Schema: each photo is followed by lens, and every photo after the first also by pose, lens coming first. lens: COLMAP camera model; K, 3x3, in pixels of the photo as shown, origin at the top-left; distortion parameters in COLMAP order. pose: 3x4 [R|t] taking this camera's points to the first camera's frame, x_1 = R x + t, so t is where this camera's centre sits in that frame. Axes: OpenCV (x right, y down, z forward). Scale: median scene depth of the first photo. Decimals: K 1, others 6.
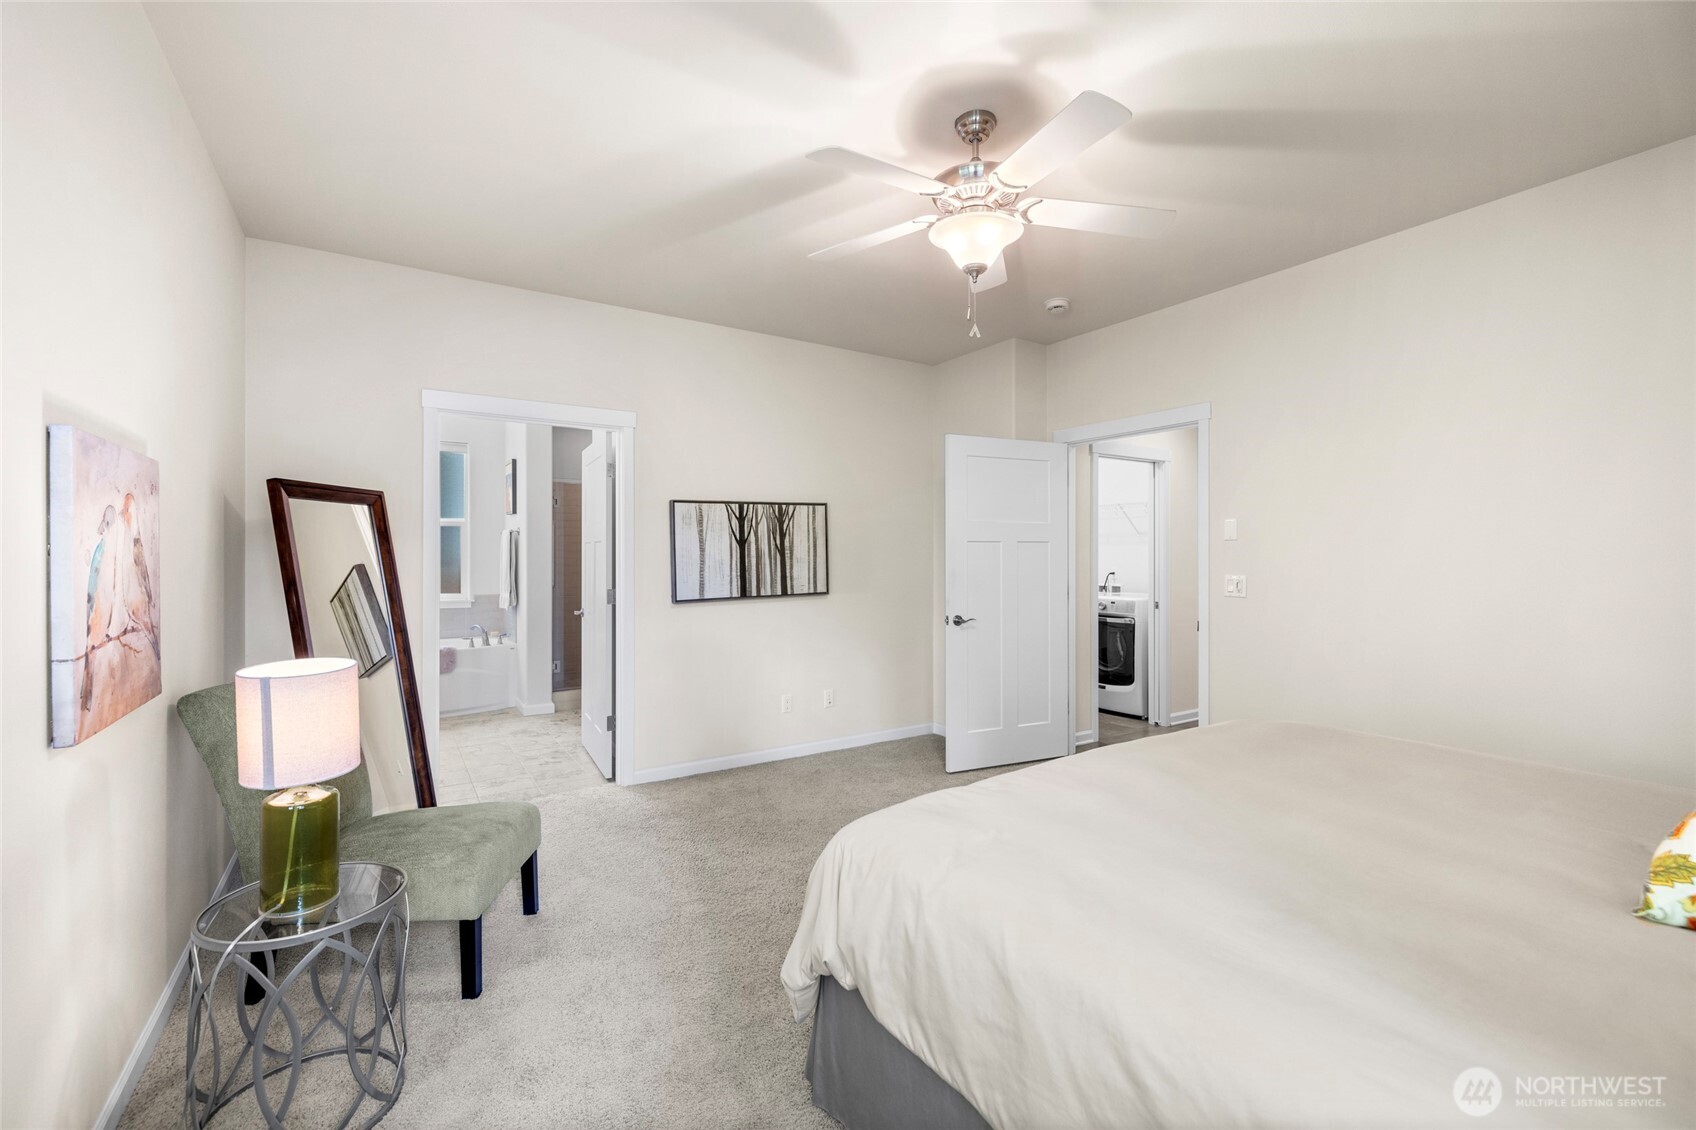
lens RADIAL K [[734.5, 0, 845.7], [0, 734.5, 552.7], [0, 0, 1]] dist [-0.000012, -0.000031]
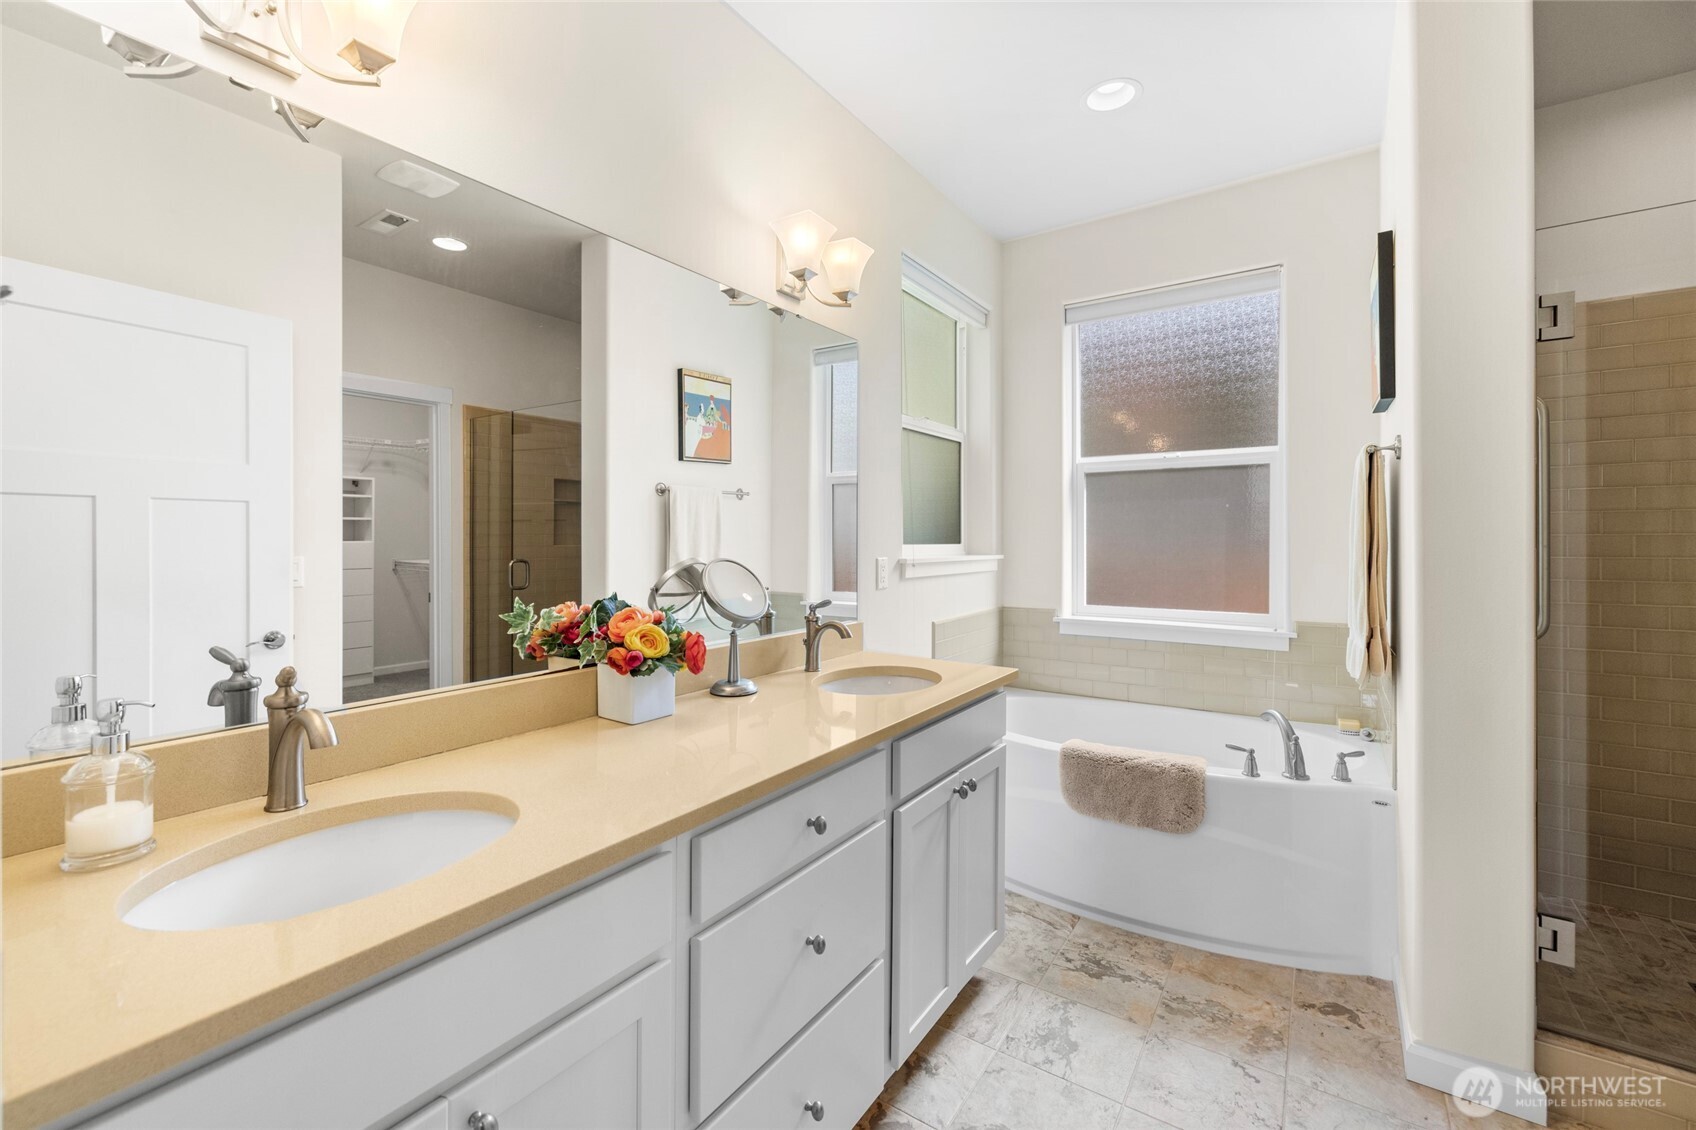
lens RADIAL K [[717.6, 0, 839.4], [0, 717.6, 536.8], [0, 0, 1]] dist [-0.001578, -0.000218]
pose [[0.405400, 0.001151, -0.914139, -0.261005], [0.006672, 0.999969, 0.004218, 0.005888], [0.914115, -0.007809, 0.405380, 0.655407]]
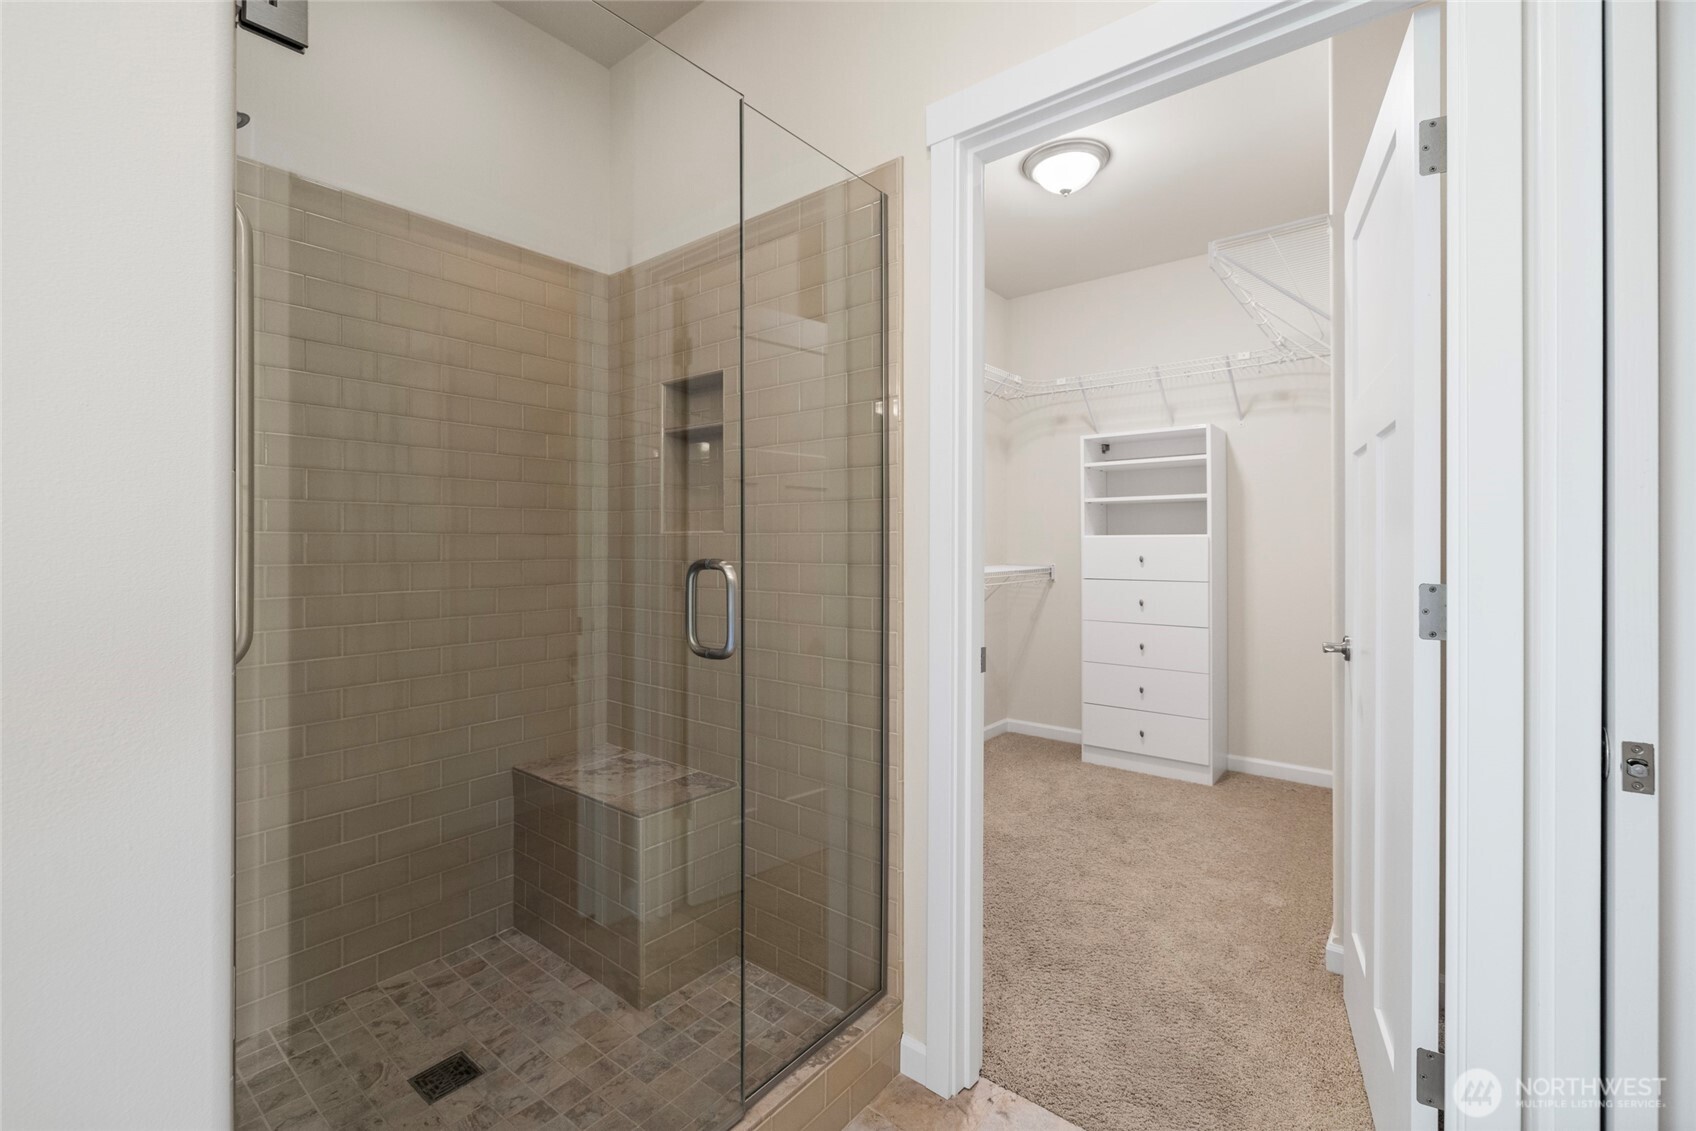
lens RADIAL K [[717.6, 0, 839.4], [0, 717.6, 537.3], [0, 0, 1]] dist [-0.001578, -0.000218]
pose [[0.953547, 0.001096, 0.301241, -0.309713], [-0.001180, 0.999999, 0.000096, 0.017344], [-0.301241, -0.000447, 0.953548, 0.791537]]
